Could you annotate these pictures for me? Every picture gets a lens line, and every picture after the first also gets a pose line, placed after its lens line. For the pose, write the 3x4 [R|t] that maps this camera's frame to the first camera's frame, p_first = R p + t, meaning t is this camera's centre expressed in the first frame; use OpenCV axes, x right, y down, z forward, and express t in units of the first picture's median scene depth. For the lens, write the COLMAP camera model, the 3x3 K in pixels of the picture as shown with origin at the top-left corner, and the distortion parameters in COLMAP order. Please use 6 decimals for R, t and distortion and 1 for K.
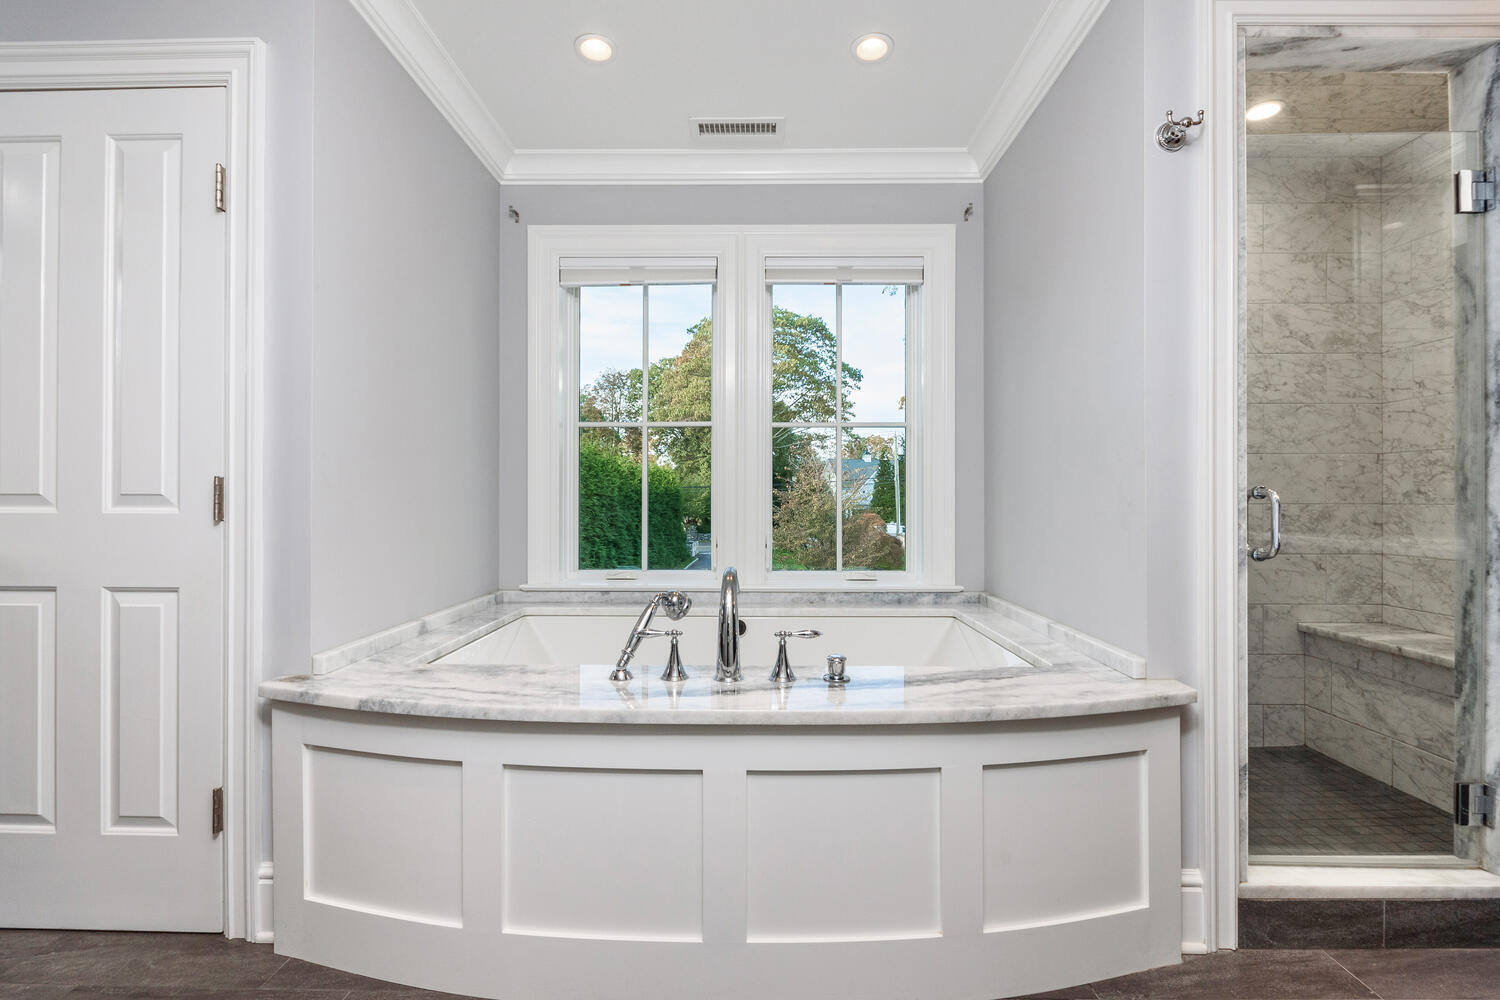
lens RADIAL K [[669.5, 0, 746.1], [0, 669.5, 497.0], [0, 0, 1]] dist [0.001923, -0.005281]
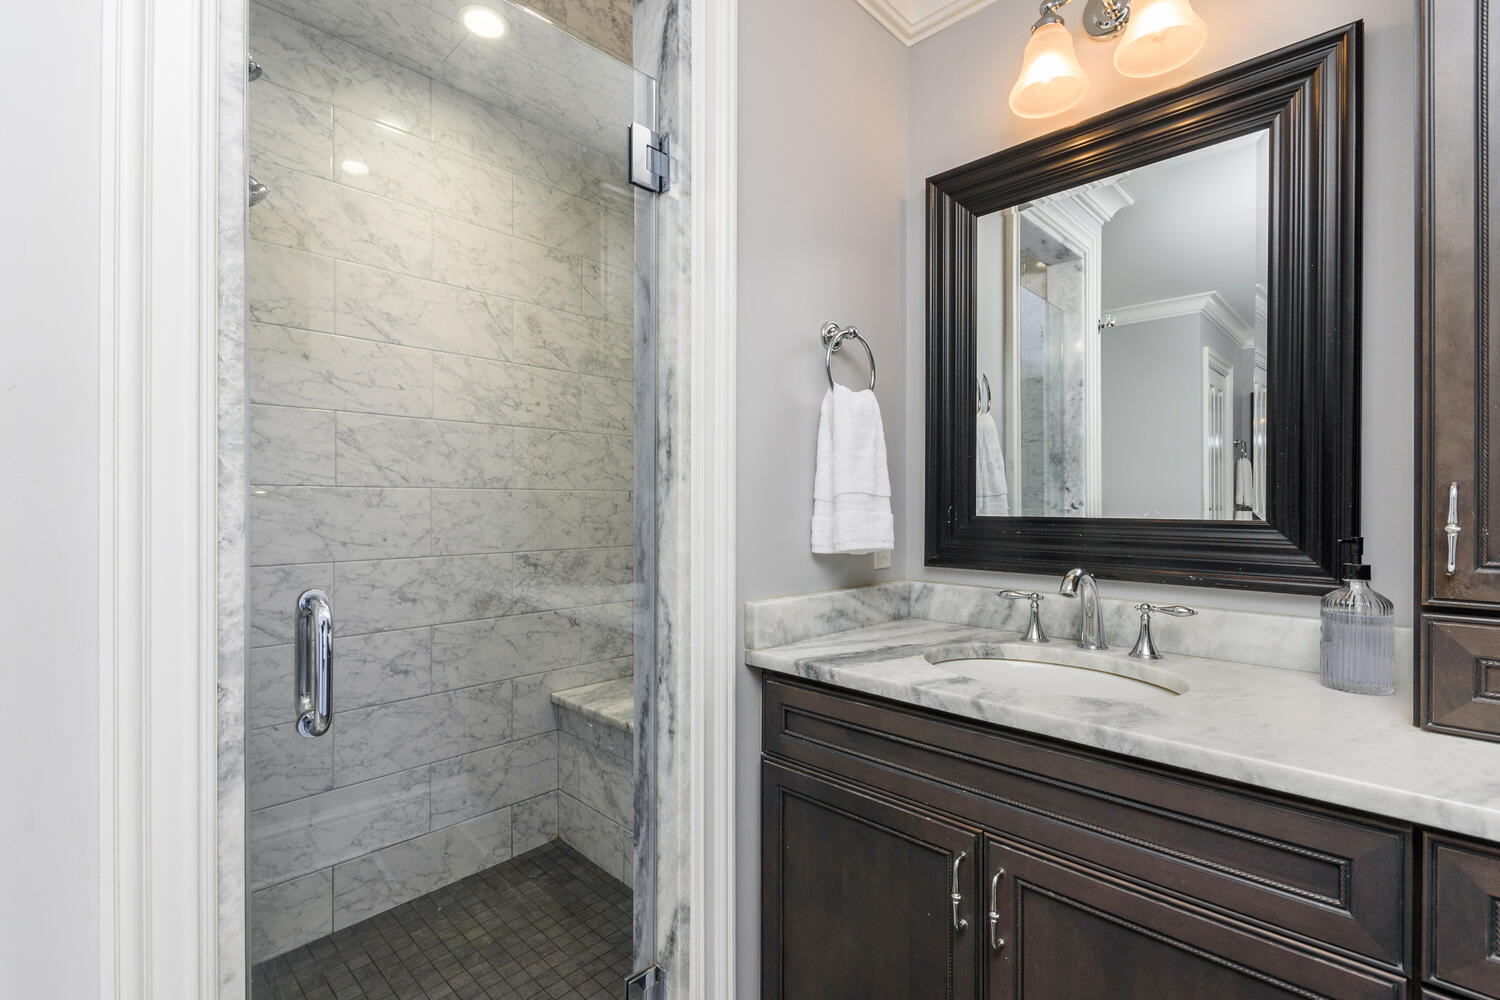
lens RADIAL K [[680.2, 0, 756.4], [0, 680.2, 504.4], [0, 0, 1]] dist [-0.001442, -0.000704]
pose [[0.671752, -0.001027, 0.740776, 0.371608], [-0.003013, 0.999987, 0.004119, -0.051070], [-0.740770, -0.004999, 0.671740, 0.244344]]
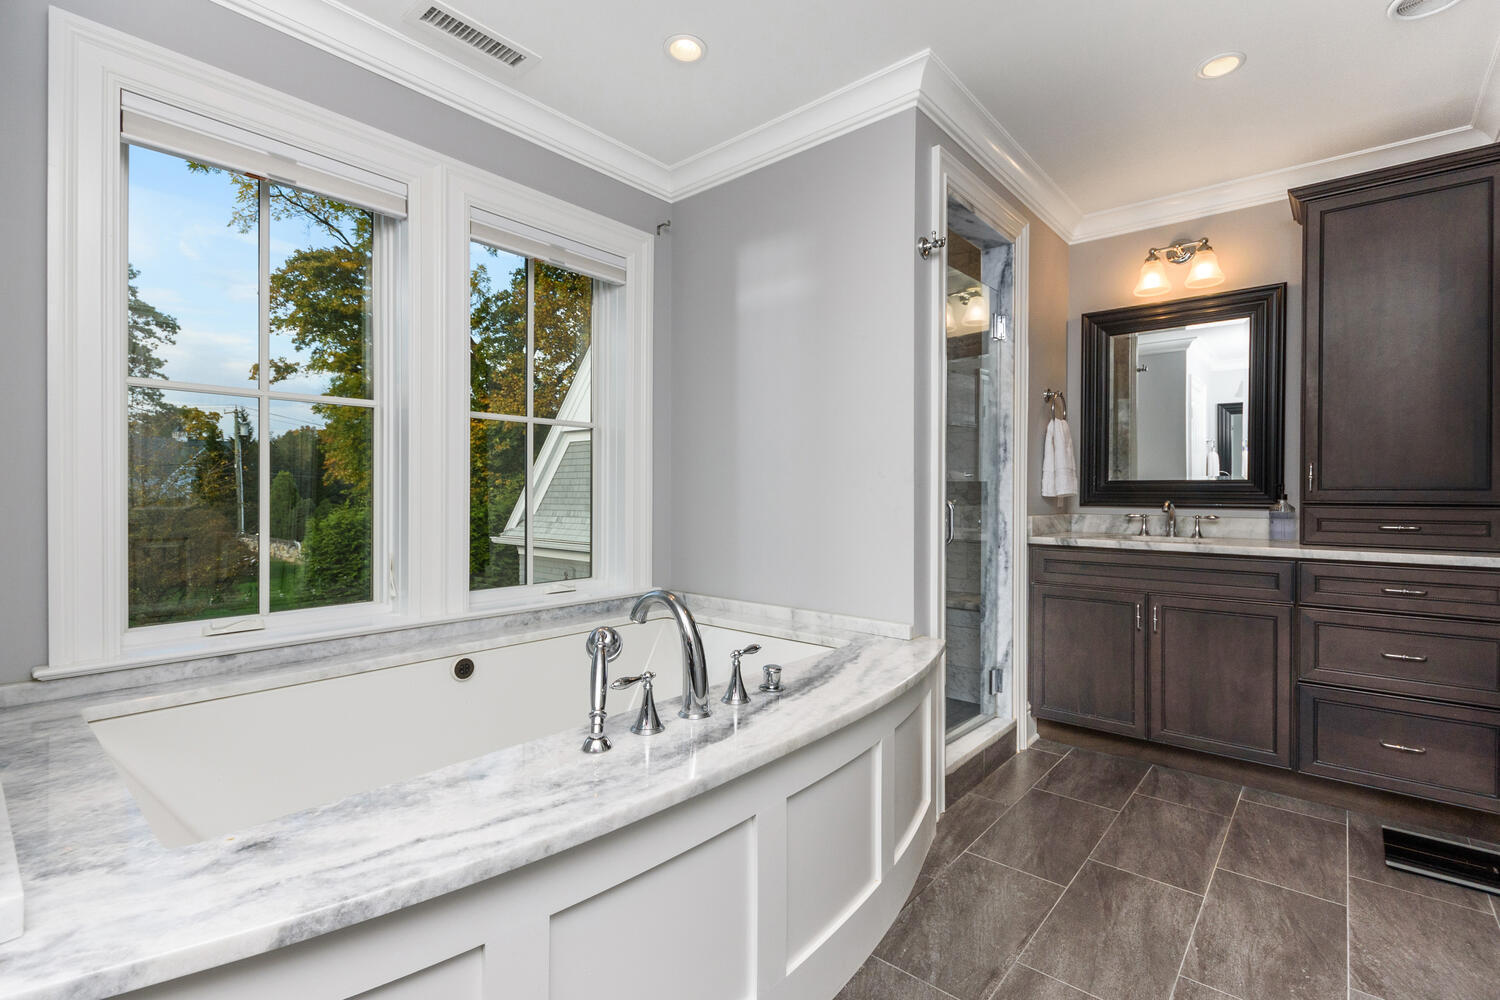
lens RADIAL K [[687.6, 0, 754.6], [0, 687.6, 495.0], [0, 0, 1]] dist [0.001097, 0.000244]
pose [[0.631794, -0.000277, 0.775136, -0.408327], [-0.006571, 0.999962, 0.005713, -0.016916], [-0.775108, -0.008702, 0.631769, 0.212569]]
